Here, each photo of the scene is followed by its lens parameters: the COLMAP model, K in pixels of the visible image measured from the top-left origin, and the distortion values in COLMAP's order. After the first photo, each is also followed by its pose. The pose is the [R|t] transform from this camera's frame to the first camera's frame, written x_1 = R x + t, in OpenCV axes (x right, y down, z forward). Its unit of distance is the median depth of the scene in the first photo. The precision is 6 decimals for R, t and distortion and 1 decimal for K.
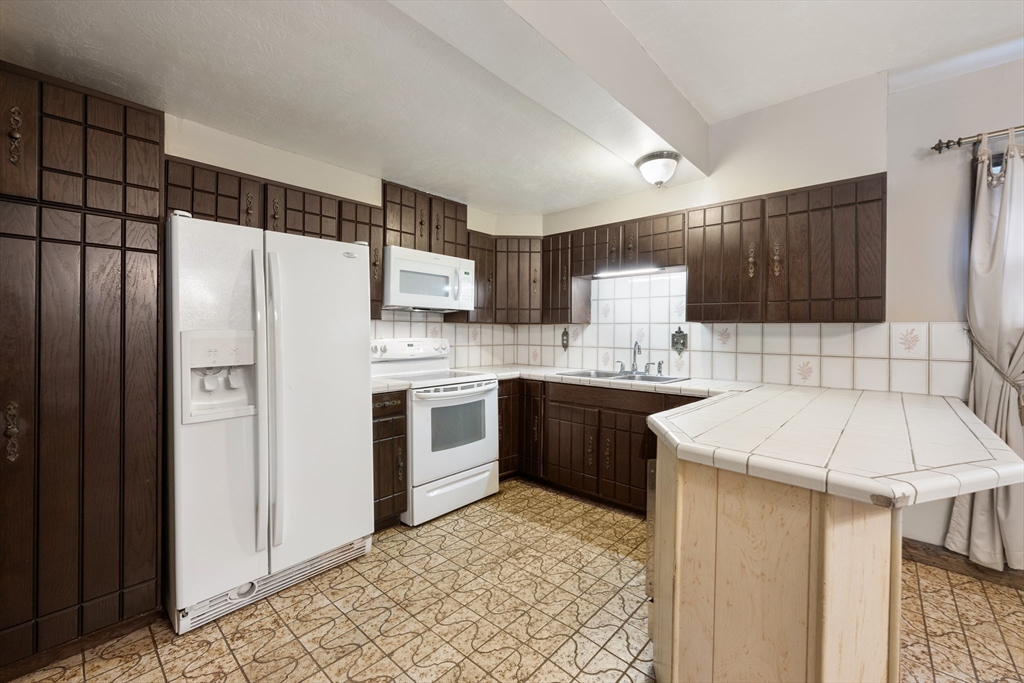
lens RADIAL K [[413.2, 0, 514.3], [0, 413.2, 319.8], [0, 0, 1]] dist [0.000174, 0.000165]
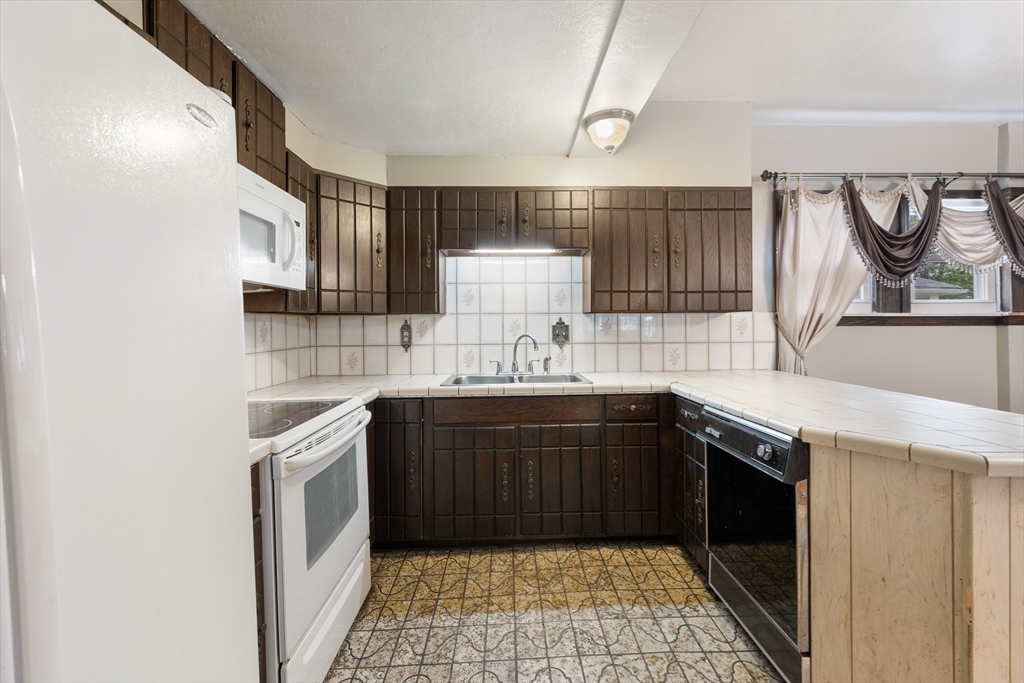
lens RADIAL K [[435.6, 0, 515.7], [0, 435.6, 315.9], [0, 0, 1]] dist [-0.000799, 0.000122]
pose [[0.722235, -0.002926, 0.691642, -0.326401], [-0.004360, 0.999952, 0.008783, 0.006028], [-0.691634, -0.009359, 0.722187, 0.386989]]
